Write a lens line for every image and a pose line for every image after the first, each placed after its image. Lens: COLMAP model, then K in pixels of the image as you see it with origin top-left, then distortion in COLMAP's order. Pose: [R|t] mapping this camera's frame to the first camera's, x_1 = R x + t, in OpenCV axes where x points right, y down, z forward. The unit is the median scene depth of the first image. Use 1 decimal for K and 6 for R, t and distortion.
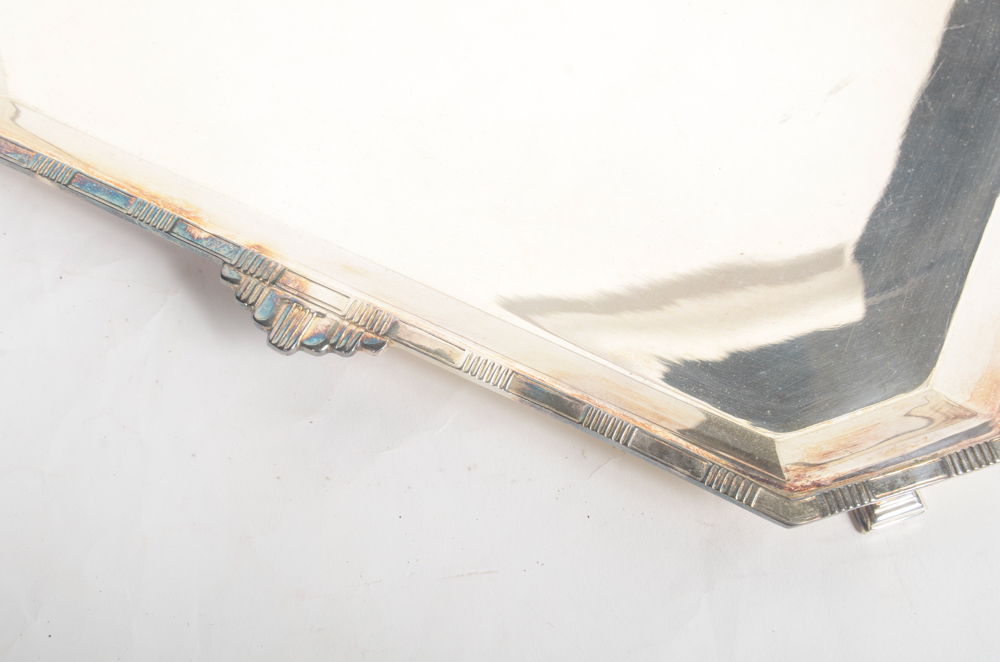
lens RADIAL K [[1113.5, 0, 499.4], [0, 1113.5, 333.3], [0, 0, 1]] dist [-0.031932, 0.000000]
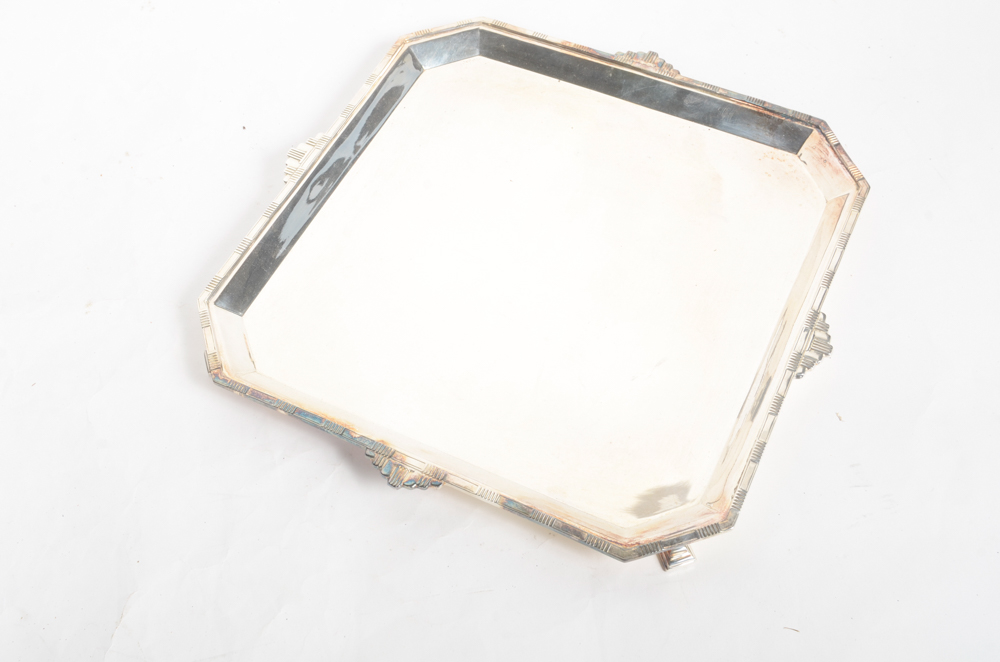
lens RADIAL K [[1113.5, 0, 499.5], [0, 1113.5, 332.4], [0, 0, 1]] dist [-0.031932, 0.000000]
pose [[0.999555, -0.014758, -0.025924, 0.070904], [0.008802, 0.976264, -0.216404, 0.190462], [0.028503, 0.216079, 0.975960, -1.176005]]
